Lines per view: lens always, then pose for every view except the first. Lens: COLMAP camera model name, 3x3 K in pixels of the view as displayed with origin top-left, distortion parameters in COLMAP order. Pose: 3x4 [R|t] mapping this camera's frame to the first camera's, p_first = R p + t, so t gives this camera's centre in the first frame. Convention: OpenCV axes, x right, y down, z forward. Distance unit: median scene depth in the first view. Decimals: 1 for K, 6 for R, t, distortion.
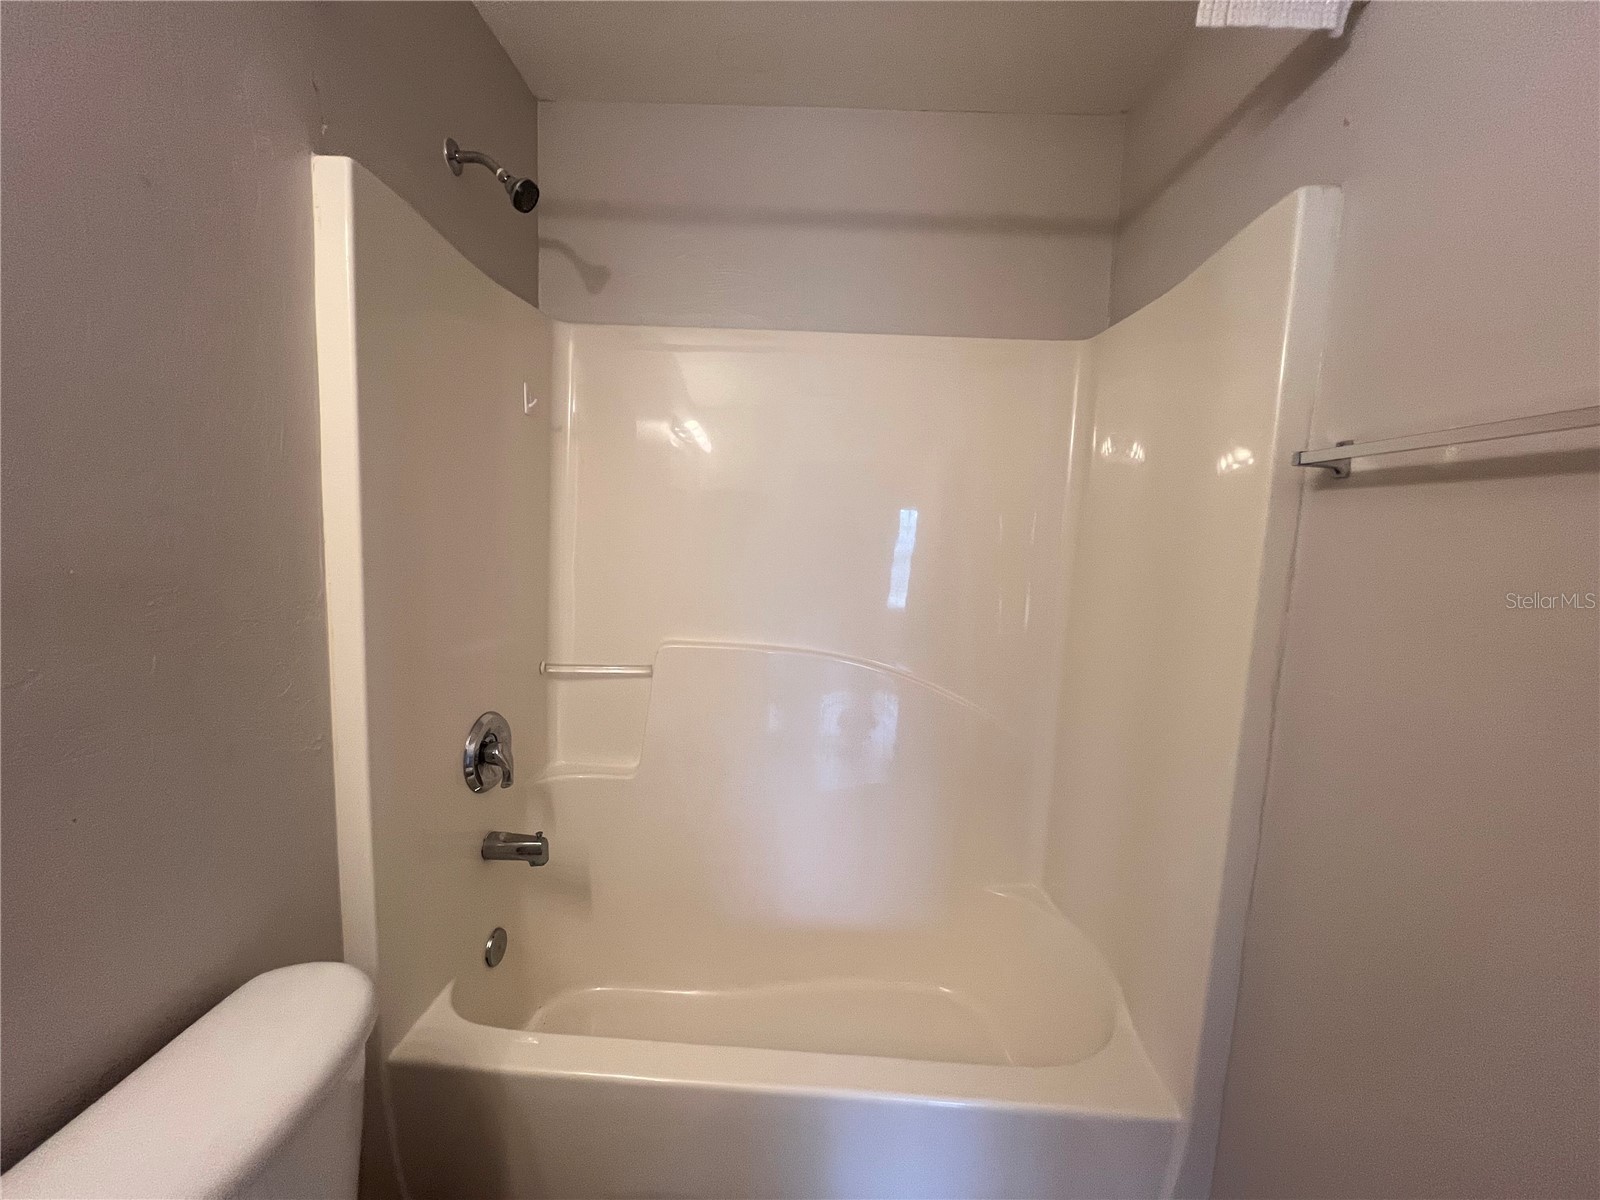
lens RADIAL K [[638.5, 0, 798.0], [0, 638.5, 602.0], [0, 0, 1]] dist [-0.003733, -0.000155]
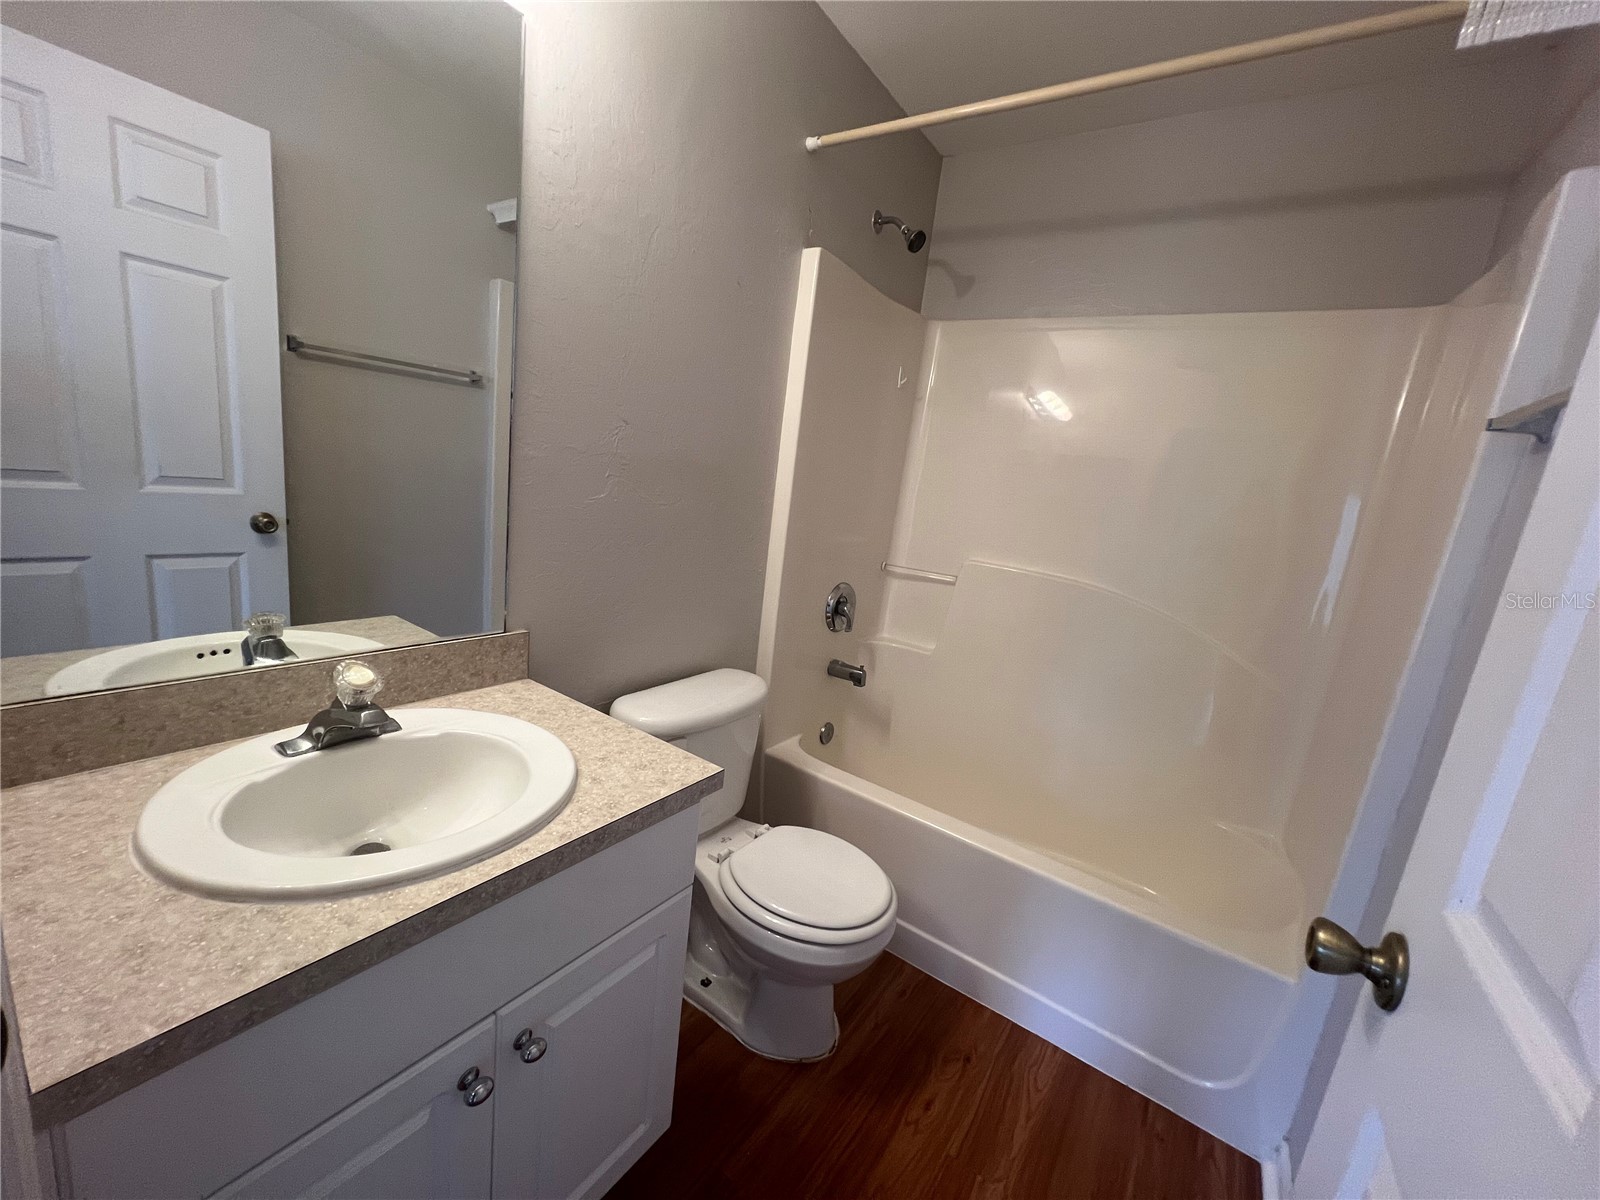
lens RADIAL K [[639.7, 0, 799.5], [0, 639.7, 603.2], [0, 0, 1]] dist [-0.001090, -0.000070]
pose [[0.837223, 0.167127, -0.520697, 0.242383], [-0.144465, 0.985924, 0.084166, 0.106490], [0.527434, 0.004757, 0.849582, -0.383455]]
